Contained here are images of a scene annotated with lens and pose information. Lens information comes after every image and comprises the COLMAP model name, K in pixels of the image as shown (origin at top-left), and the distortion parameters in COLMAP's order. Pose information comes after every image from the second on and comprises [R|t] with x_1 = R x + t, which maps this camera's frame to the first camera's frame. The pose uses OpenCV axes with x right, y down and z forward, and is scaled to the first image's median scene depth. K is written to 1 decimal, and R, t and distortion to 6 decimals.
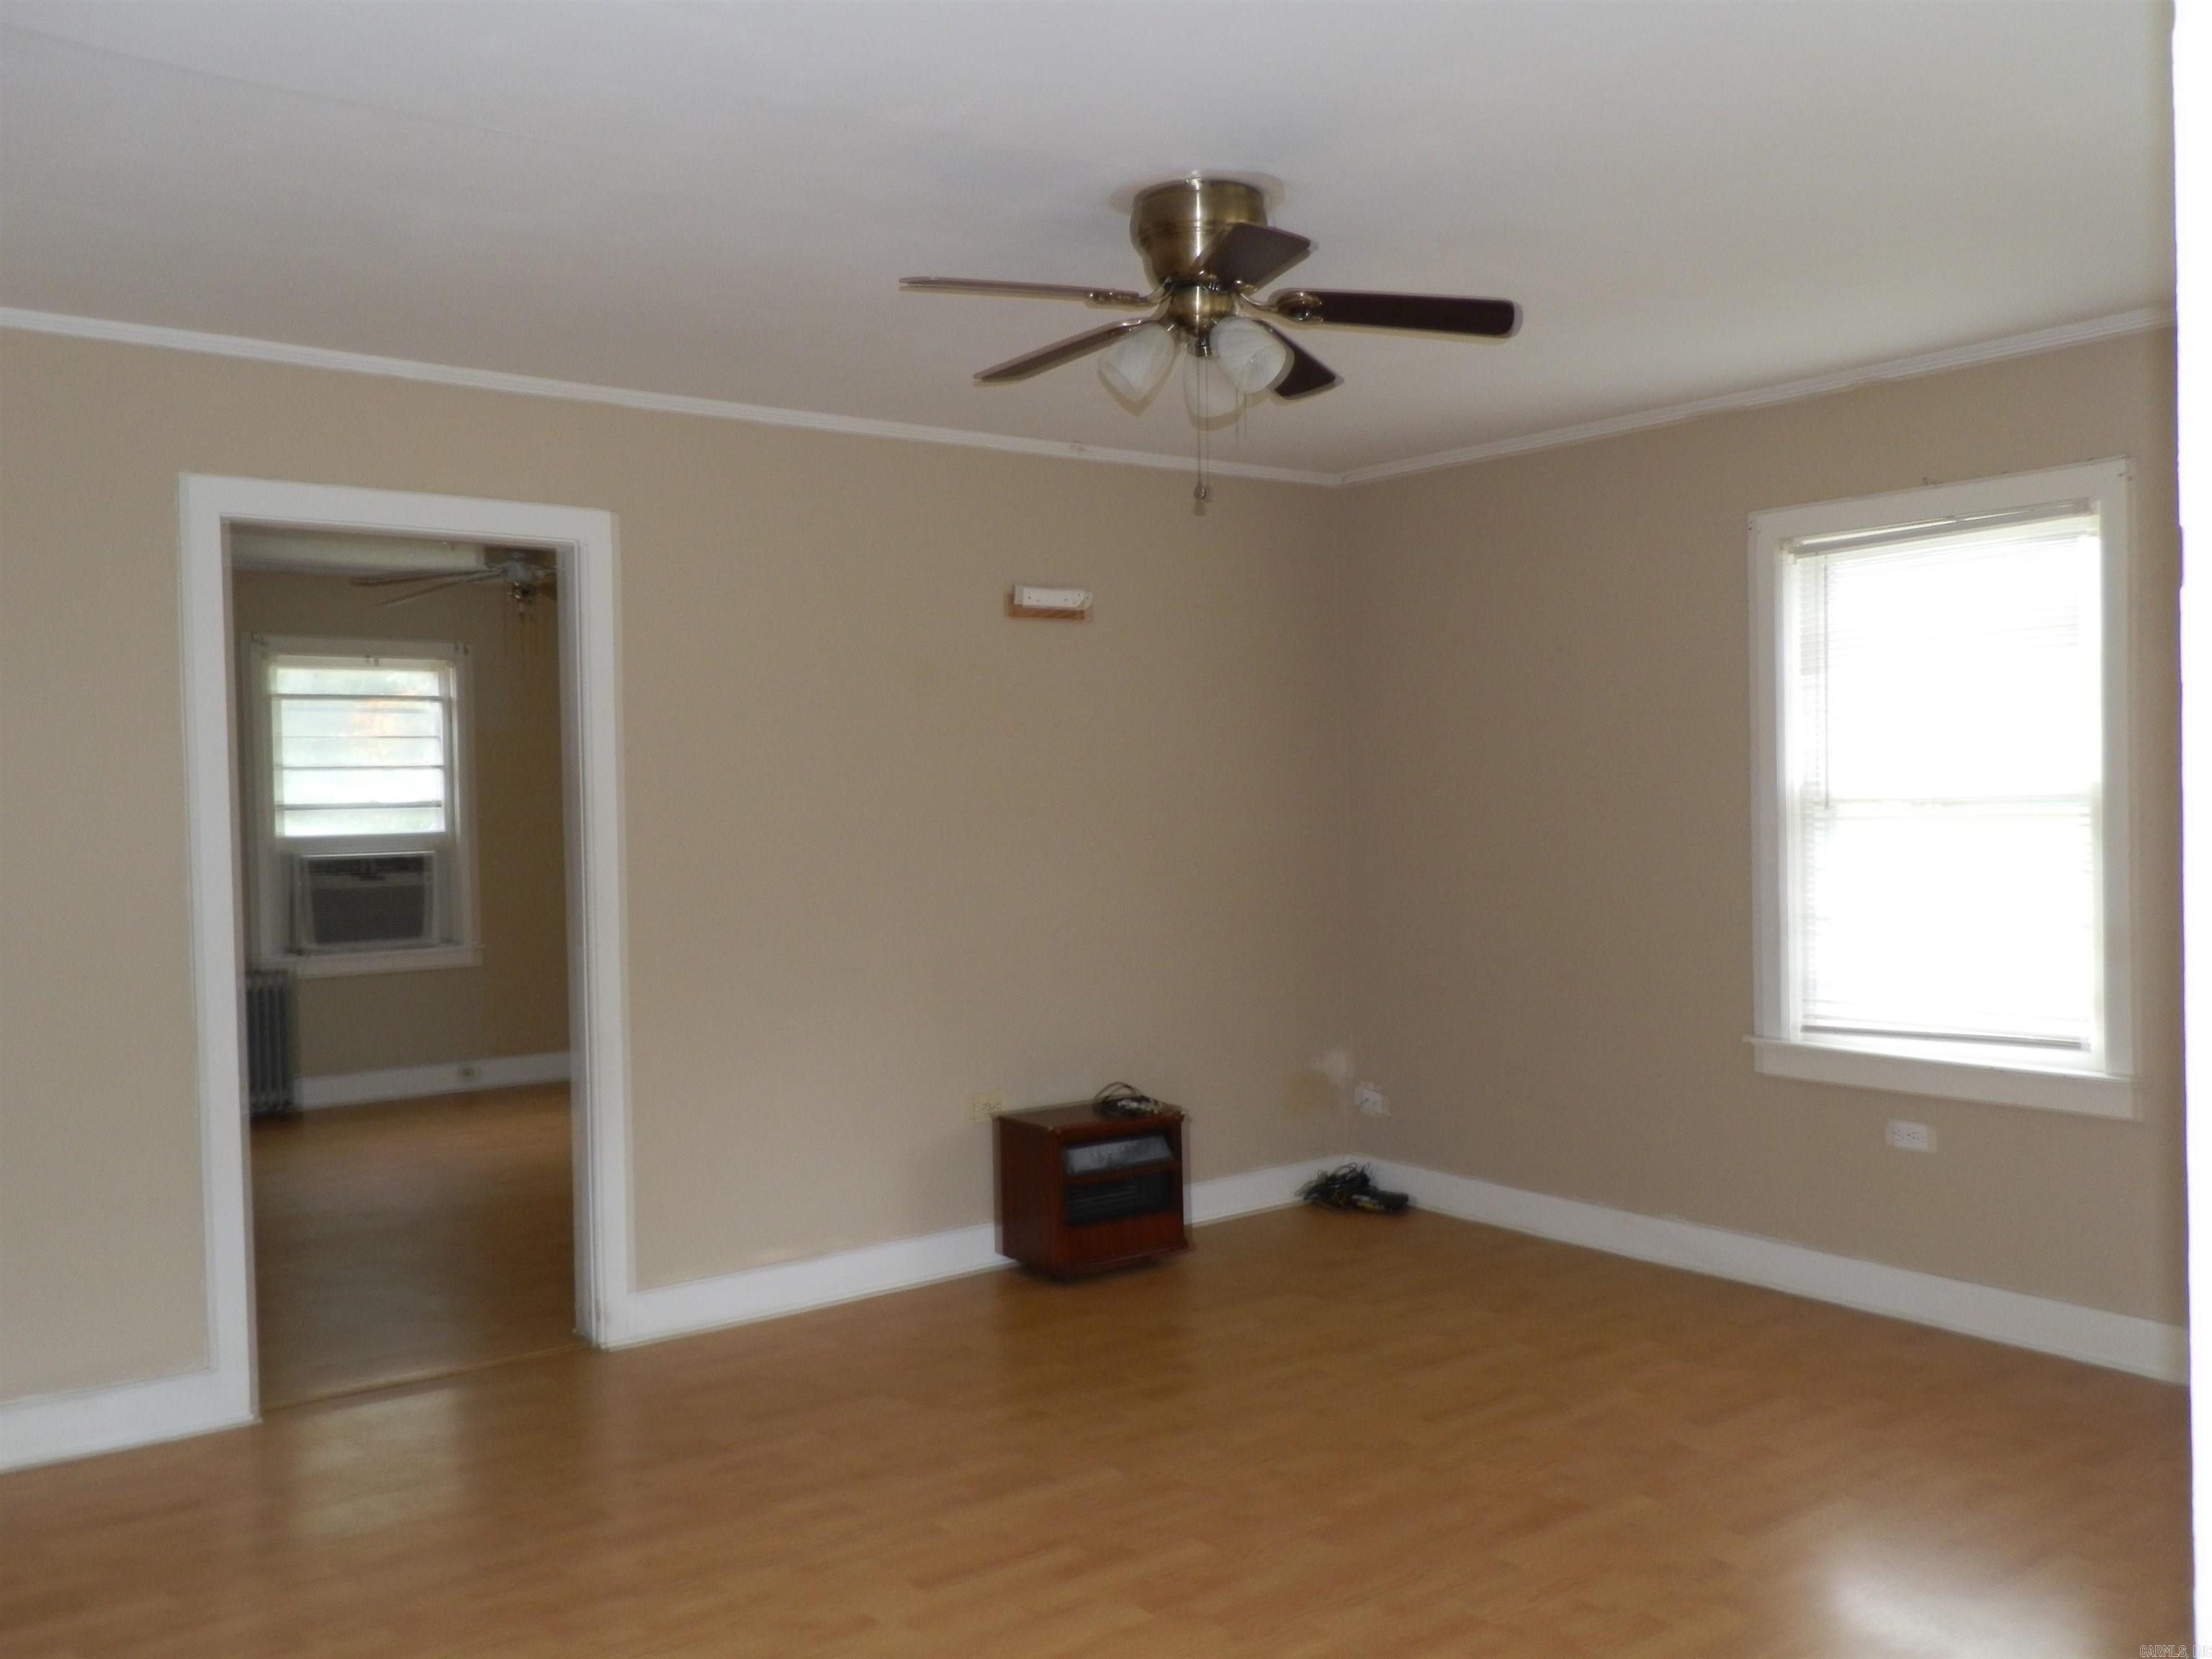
lens RADIAL K [[1805.8, 0, 1106.0], [0, 1805.8, 829.5], [0, 0, 1]] dist [-0.086840, -0.000588]
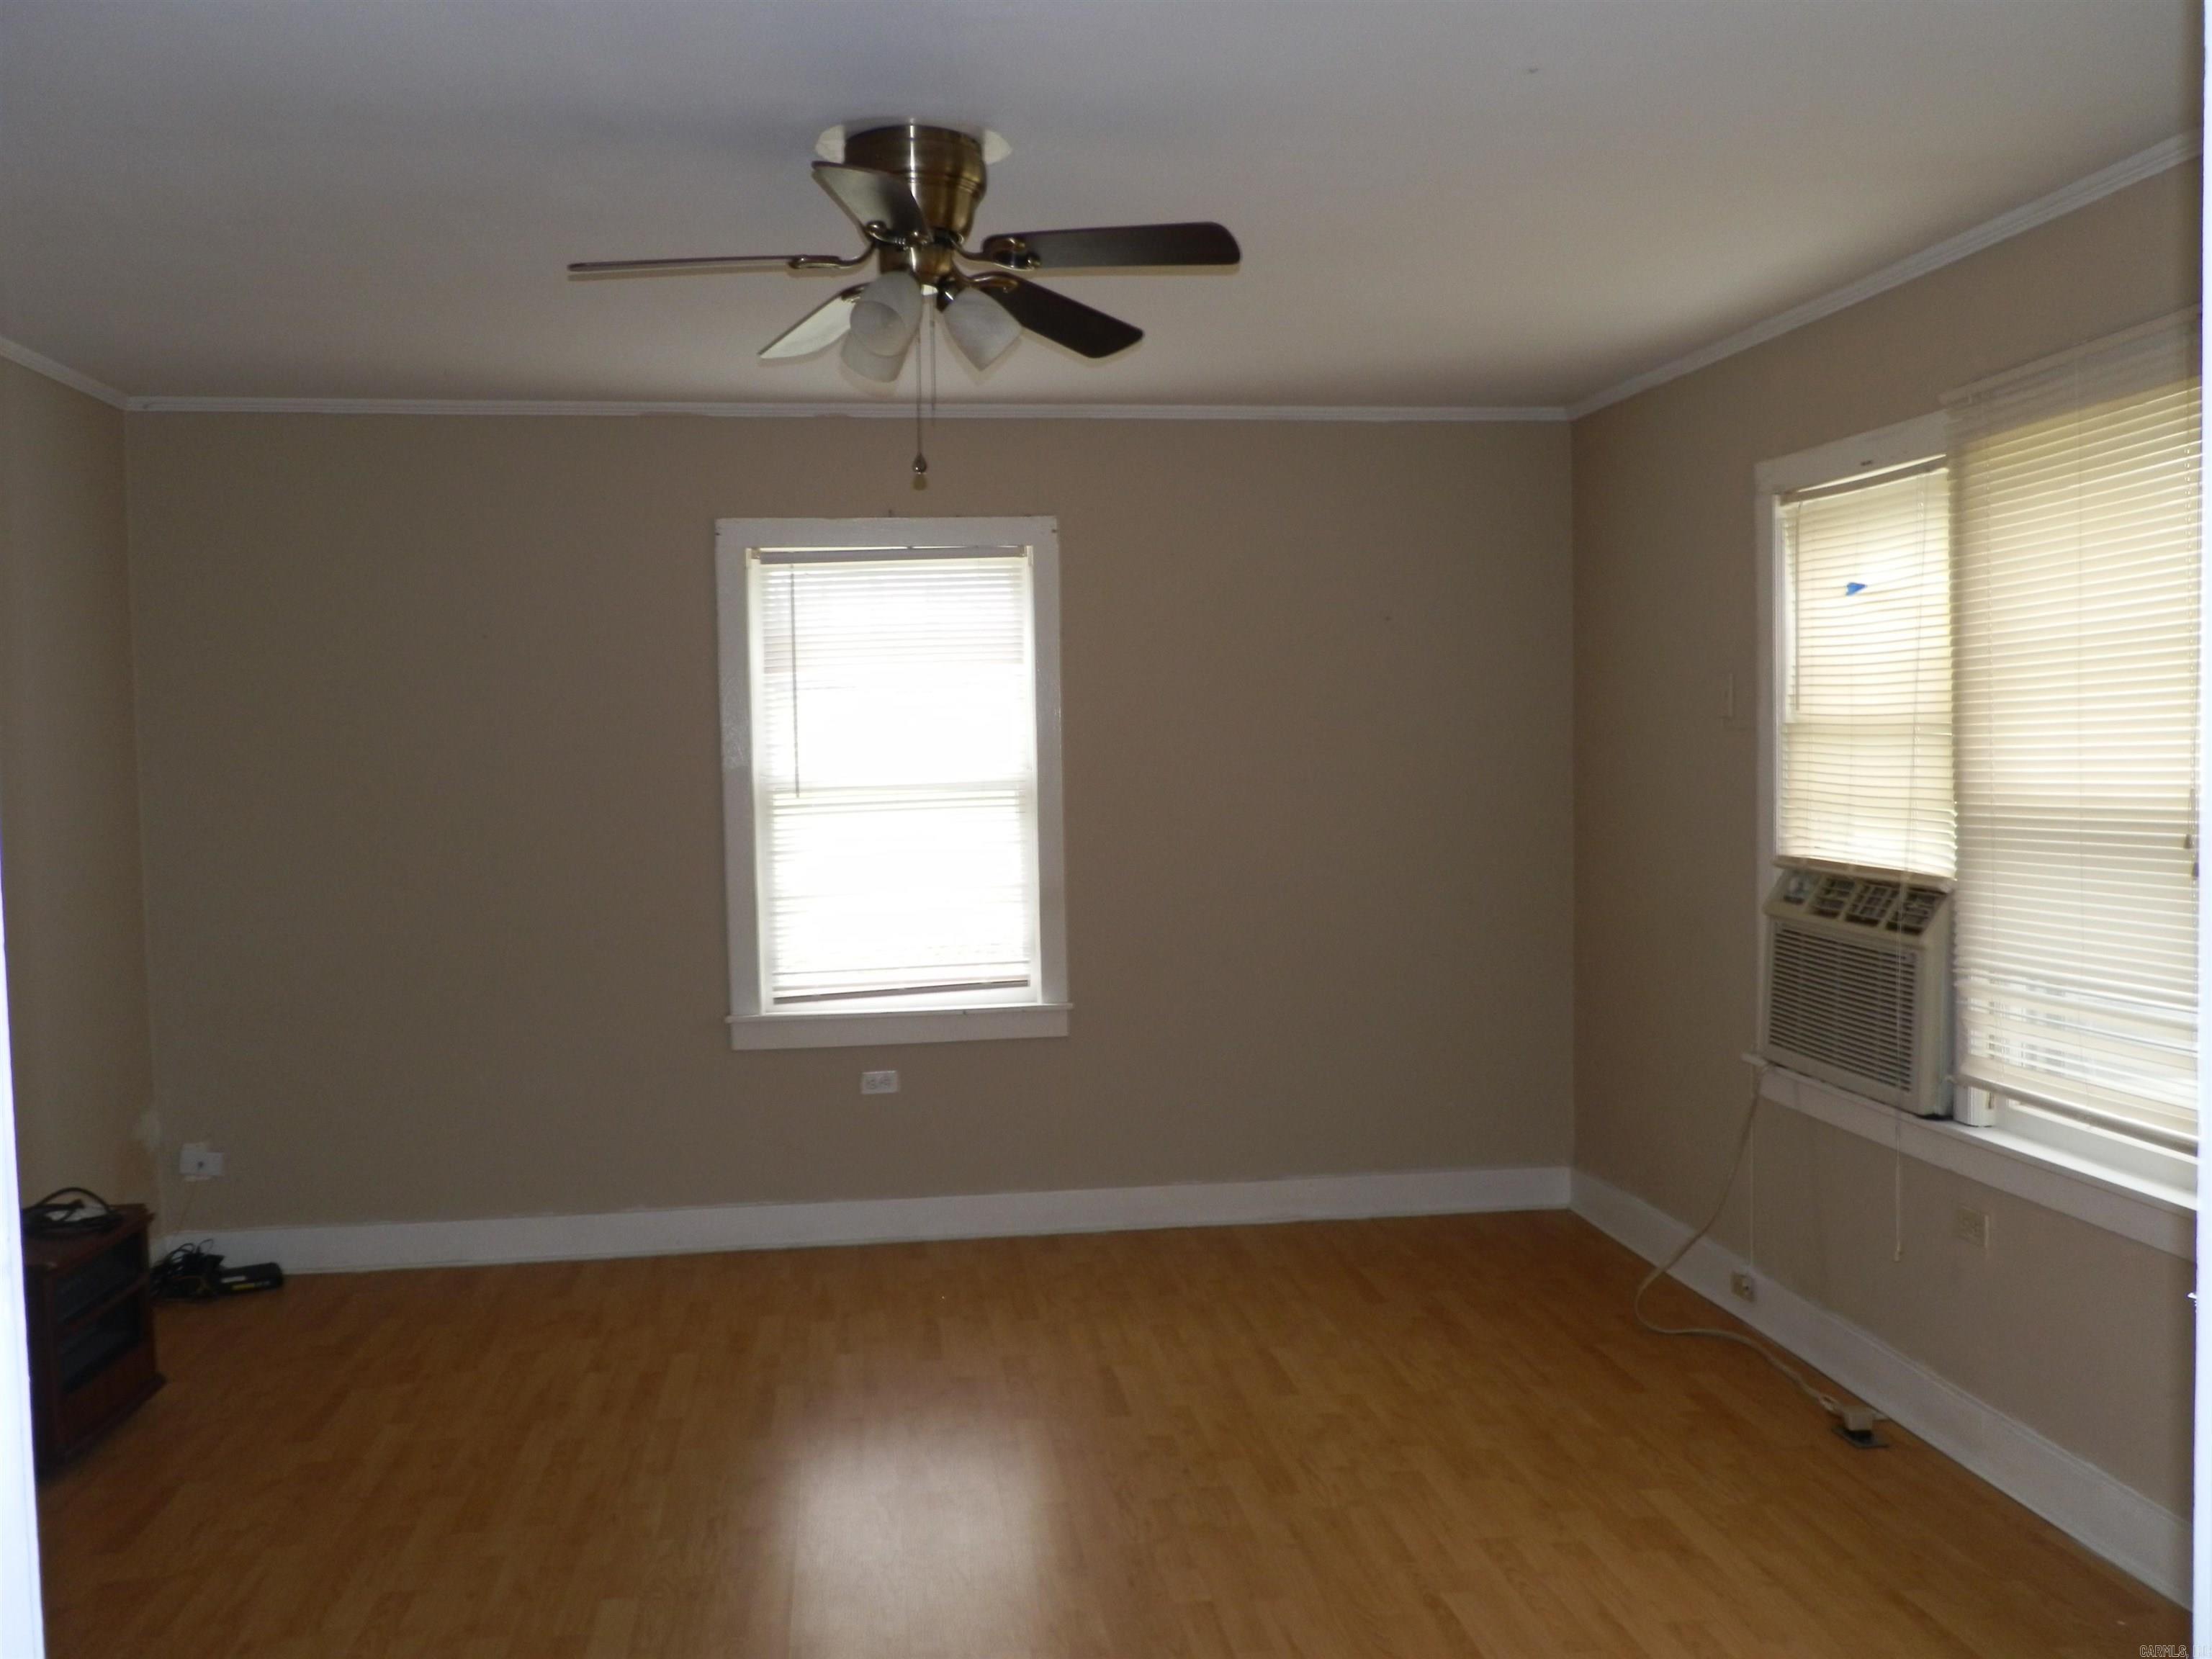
lens RADIAL K [[1775.8, 0, 1106.0], [0, 1775.8, 829.5], [0, 0, 1]] dist [0.001198, 0.001783]
pose [[0.508183, -0.037899, 0.860415, -1.546338], [0.034332, 0.999129, 0.023731, -0.039178], [-0.860564, 0.017480, 0.509041, 0.990907]]
